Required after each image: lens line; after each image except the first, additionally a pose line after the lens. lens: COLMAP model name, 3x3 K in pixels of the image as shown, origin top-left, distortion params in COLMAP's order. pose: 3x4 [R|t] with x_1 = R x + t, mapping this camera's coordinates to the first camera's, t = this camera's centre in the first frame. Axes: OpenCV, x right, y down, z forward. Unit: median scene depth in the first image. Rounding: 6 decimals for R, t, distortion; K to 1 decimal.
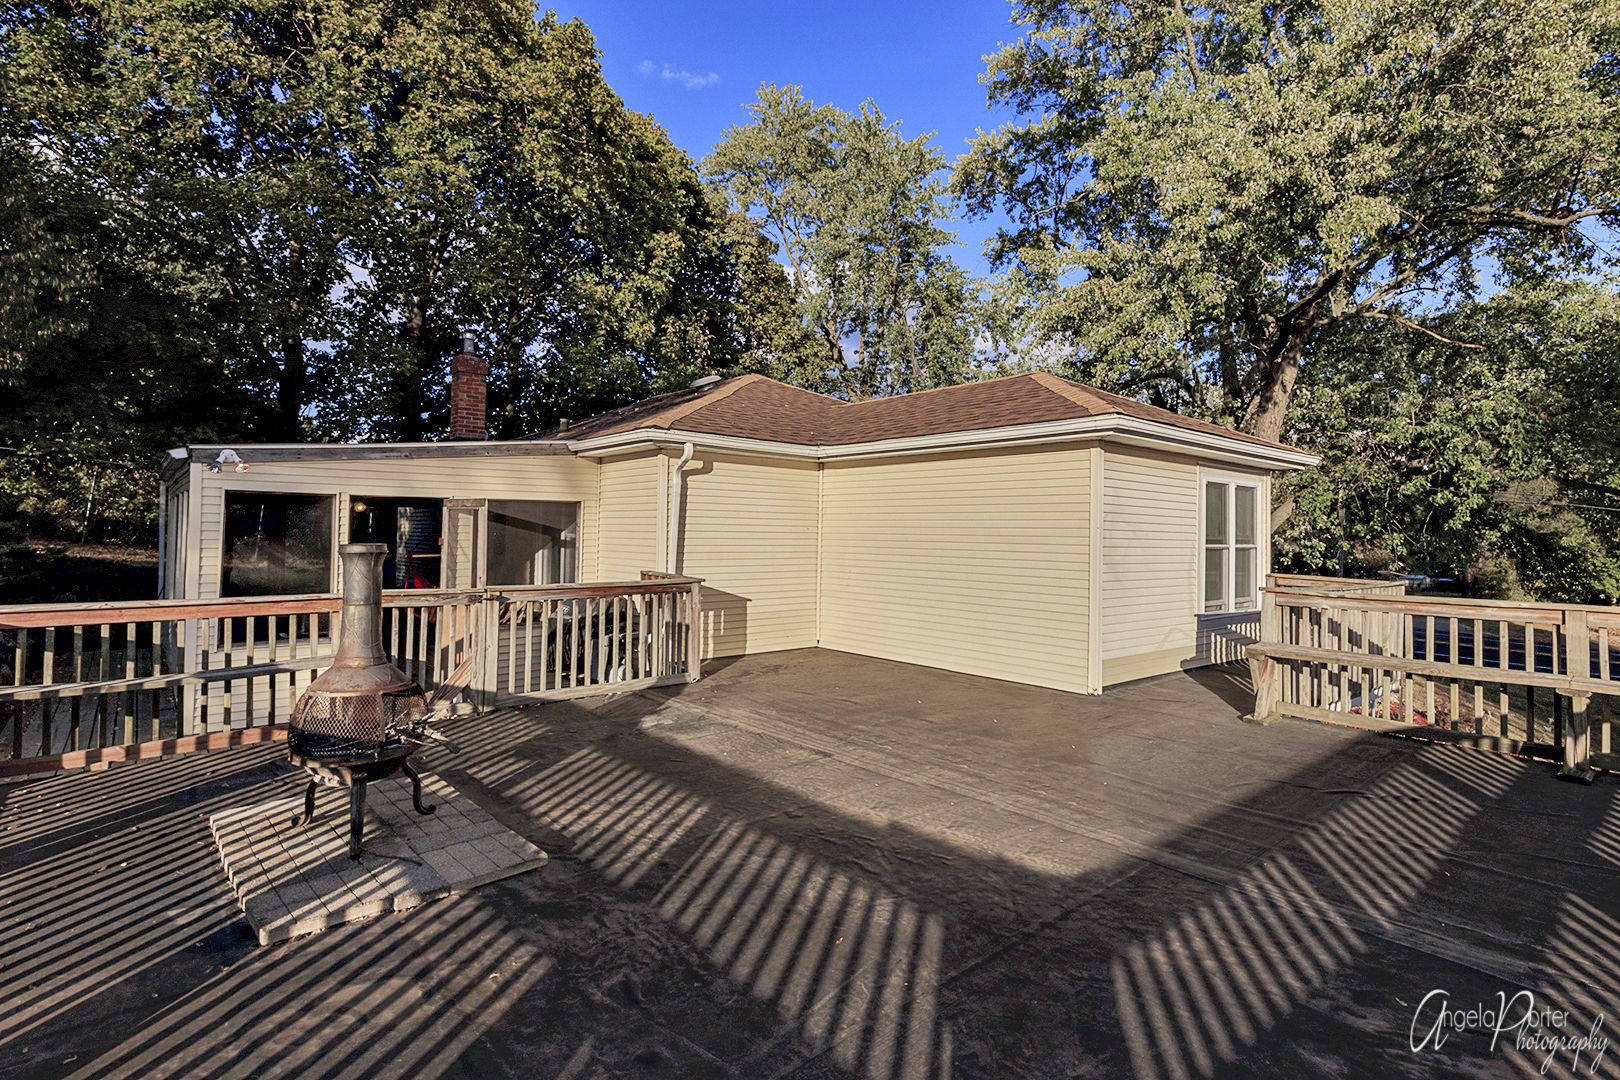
lens RADIAL K [[780.5, 0, 810.9], [0, 780.5, 532.5], [0, 0, 1]] dist [0.004685, 0.001877]
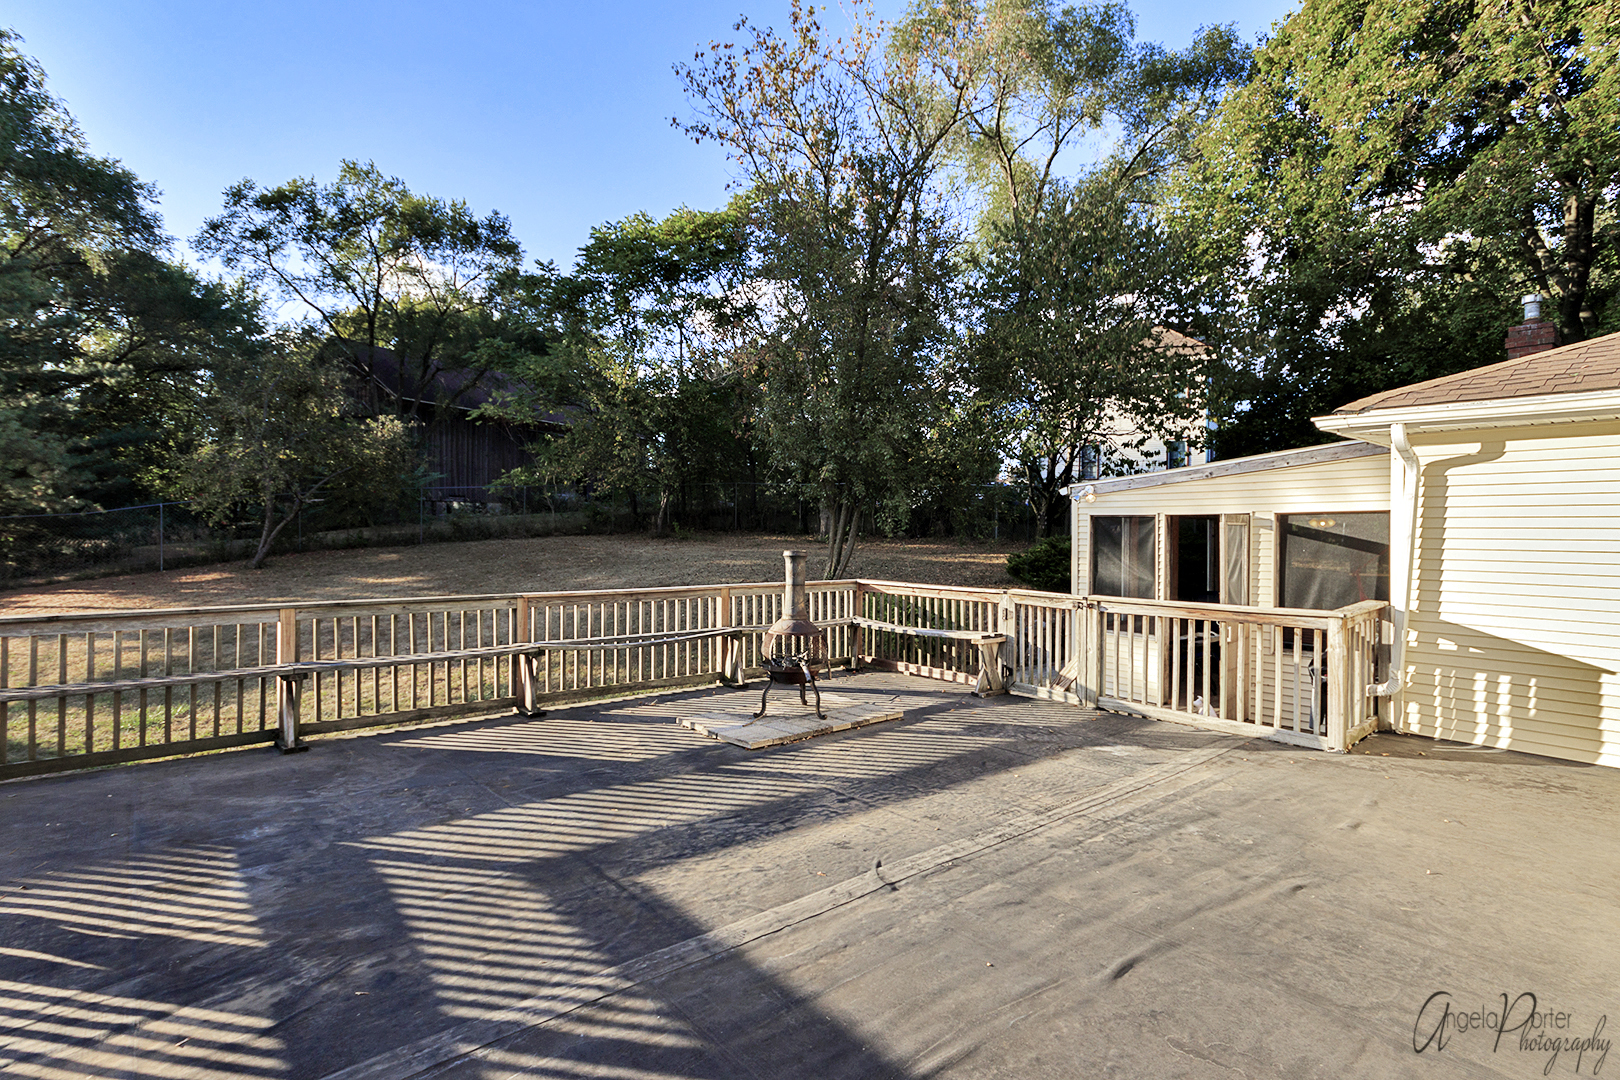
lens RADIAL K [[780.5, 0, 837.7], [0, 780.5, 540.9], [0, 0, 1]] dist [0.004685, 0.001877]
pose [[0.021921, -0.001812, -0.999758, 0.910591], [-0.010103, 0.999947, -0.002034, -0.003932], [0.999709, 0.010145, 0.021901, 0.805704]]
